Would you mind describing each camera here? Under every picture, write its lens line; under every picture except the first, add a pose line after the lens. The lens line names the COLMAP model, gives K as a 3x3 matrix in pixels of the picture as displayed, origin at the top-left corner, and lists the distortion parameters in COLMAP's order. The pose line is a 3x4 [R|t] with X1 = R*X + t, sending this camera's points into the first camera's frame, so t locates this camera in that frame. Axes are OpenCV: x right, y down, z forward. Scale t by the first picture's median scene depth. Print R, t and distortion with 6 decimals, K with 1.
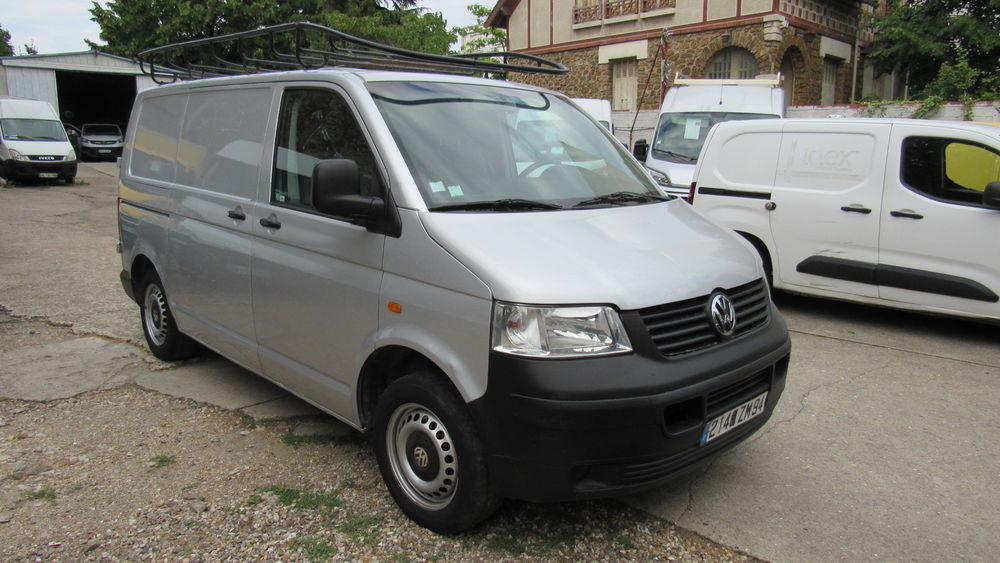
lens RADIAL K [[708.9, 0, 503.6], [0, 708.9, 279.8], [0, 0, 1]] dist [-0.020235, 0.000087]
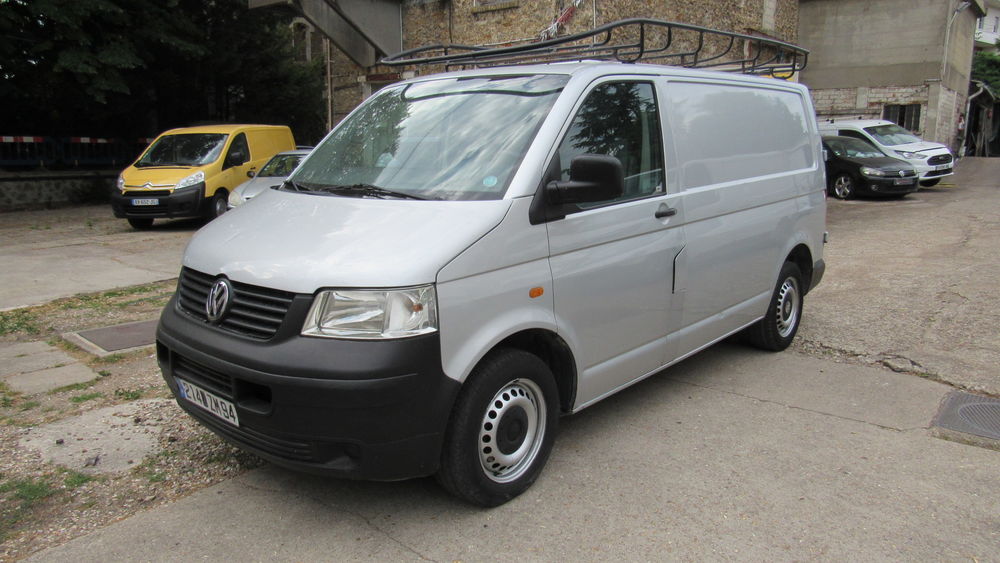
lens RADIAL K [[708.9, 0, 500.1], [0, 708.9, 281.8], [0, 0, 1]] dist [-0.020235, 0.000087]
pose [[0.058304, 0.181355, -0.981688, 0.940979], [-0.173489, 0.970238, 0.168936, -0.155554], [0.983109, 0.160462, 0.088032, 0.922266]]
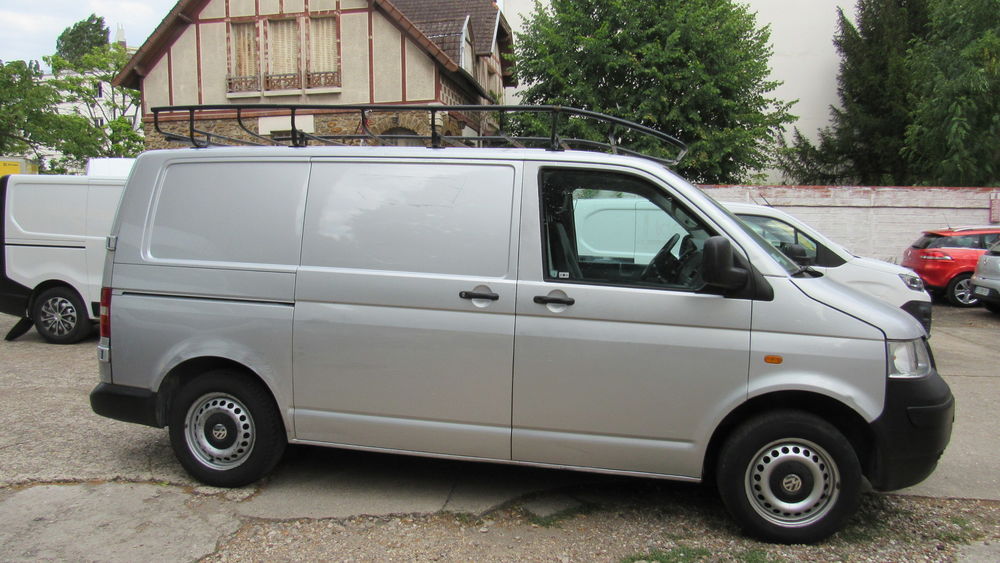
lens RADIAL K [[708.9, 0, 497.1], [0, 708.9, 284.3], [0, 0, 1]] dist [-0.020235, 0.000087]
pose [[0.824777, -0.052366, 0.563027, -0.835613], [0.103658, 0.992831, -0.059507, -0.044215], [-0.555875, 0.107443, 0.824293, 0.187094]]
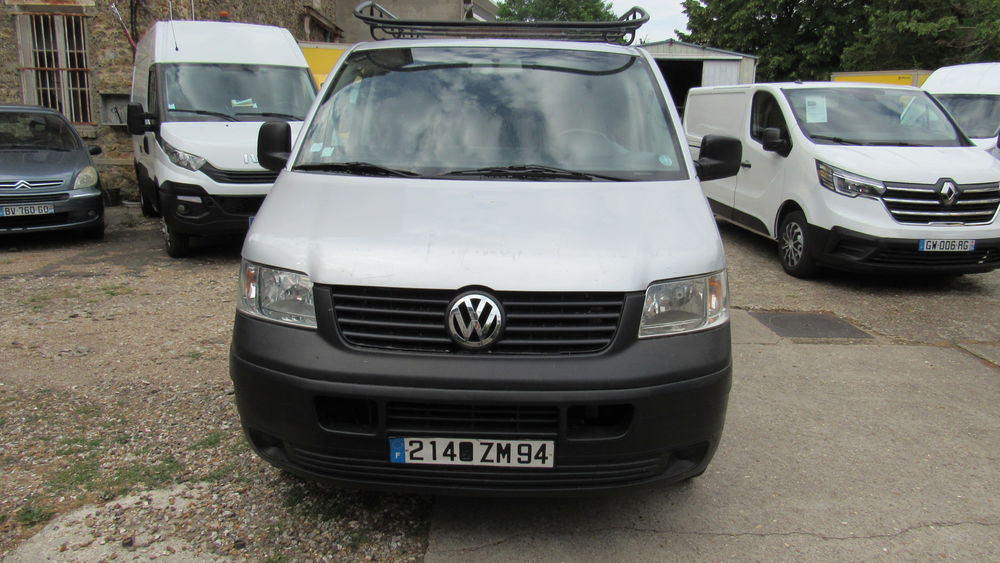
lens RADIAL K [[708.9, 0, 503.2], [0, 708.9, 280.0], [0, 0, 1]] dist [-0.020235, 0.000087]
pose [[0.696362, 0.159093, -0.699835, 0.618135], [-0.143321, 0.986306, 0.081607, -0.044788], [0.703235, 0.043473, 0.709627, 0.324796]]
